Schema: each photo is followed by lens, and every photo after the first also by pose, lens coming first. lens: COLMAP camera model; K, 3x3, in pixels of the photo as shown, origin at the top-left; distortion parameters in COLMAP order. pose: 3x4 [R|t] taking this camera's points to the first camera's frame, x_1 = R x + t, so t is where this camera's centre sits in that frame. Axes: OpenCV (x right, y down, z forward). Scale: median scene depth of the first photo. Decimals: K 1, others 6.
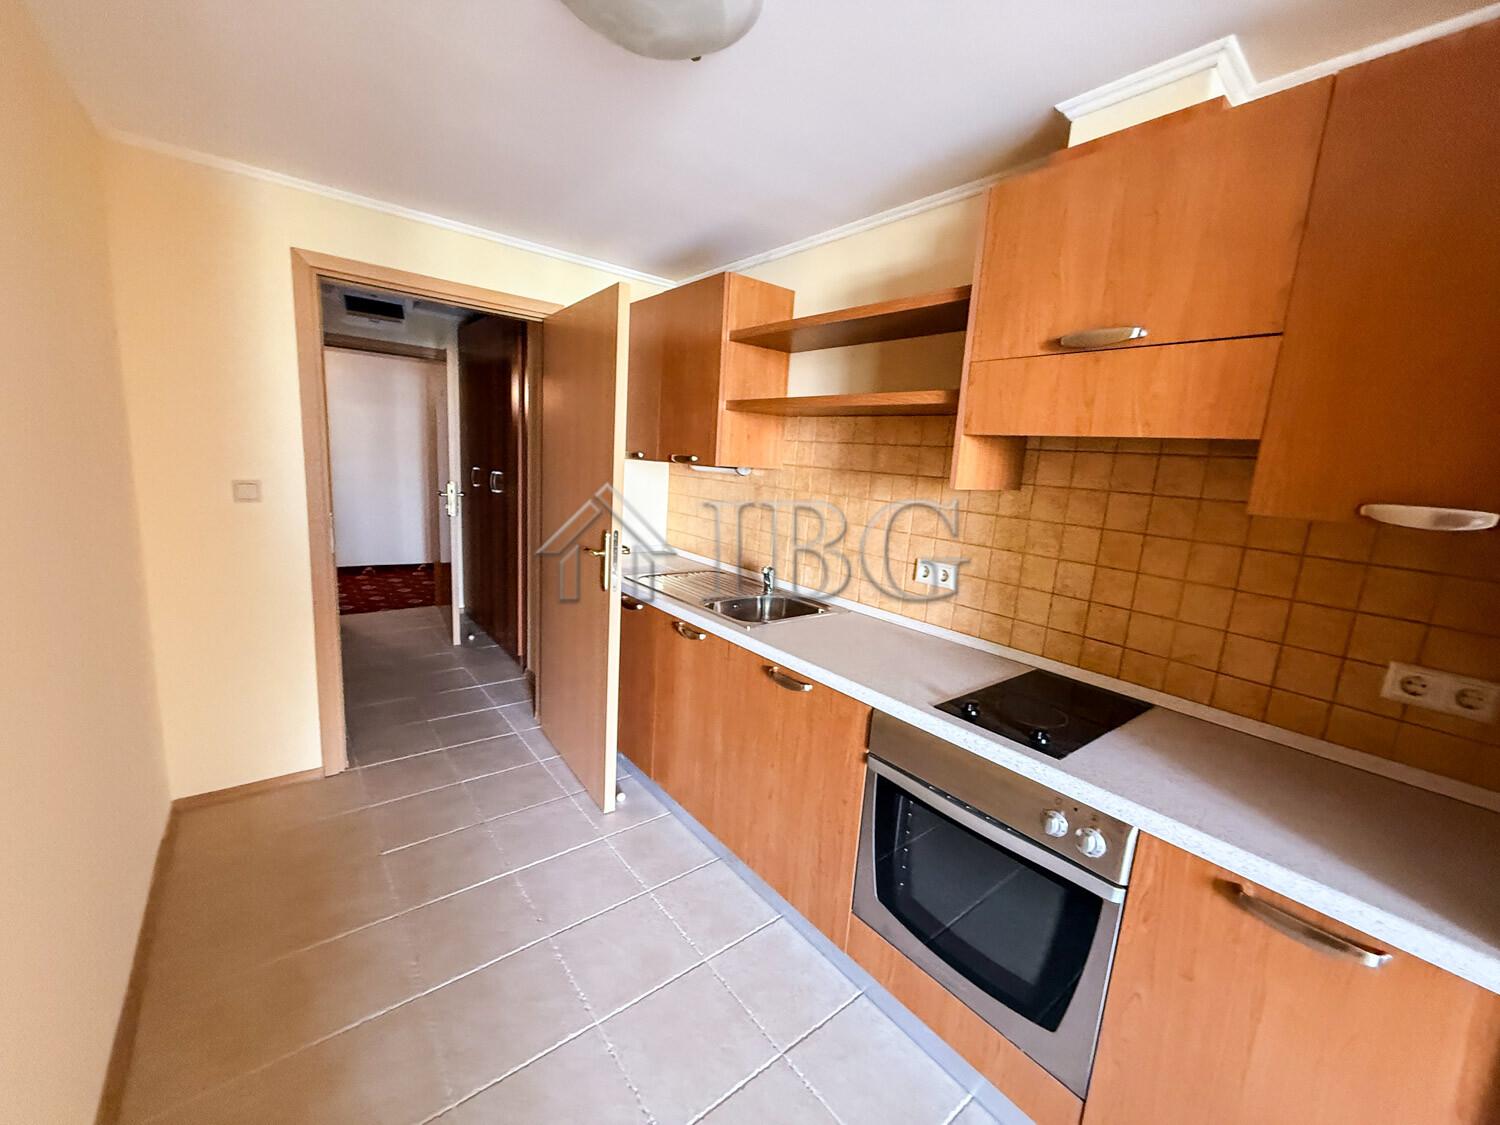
lens RADIAL K [[604.6, 0, 742.2], [0, 604.6, 561.6], [0, 0, 1]] dist [0.000309, -0.000222]
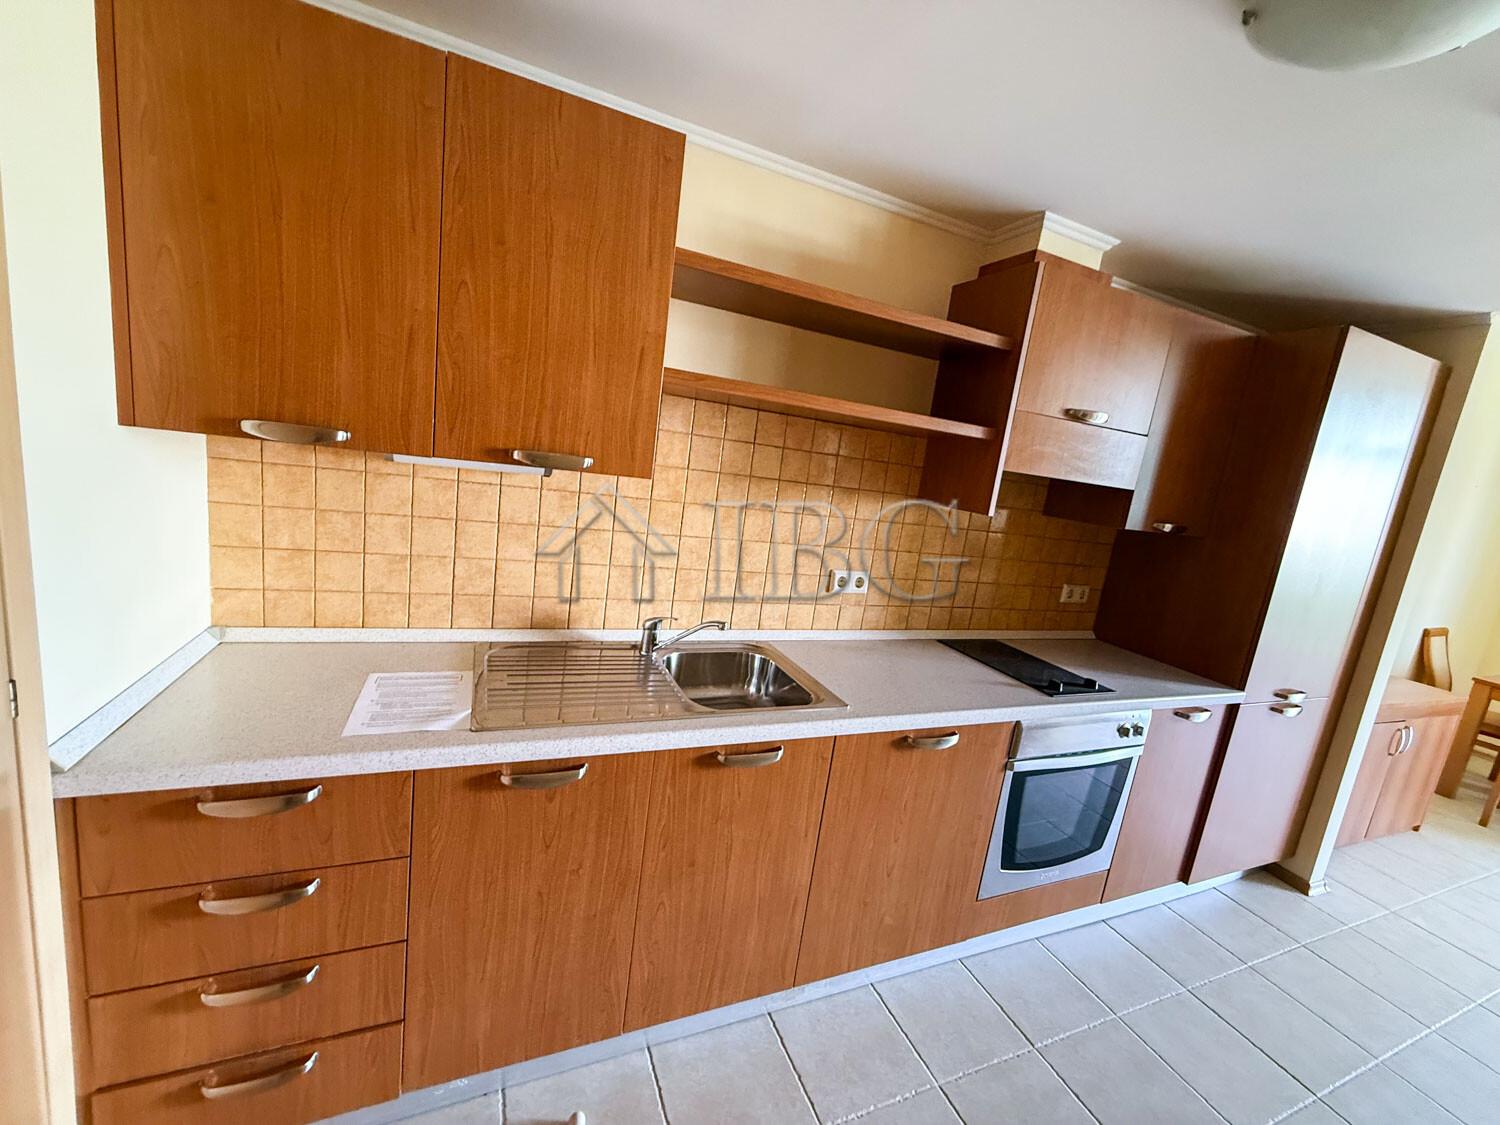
lens RADIAL K [[597.9, 0, 746.6], [0, 597.9, 564.1], [0, 0, 1]] dist [0.000185, -0.000078]
pose [[0.265489, -0.199448, 0.943258, -0.657431], [0.056685, 0.979905, 0.191242, -0.206696], [-0.962446, 0.002696, 0.271459, 0.854650]]
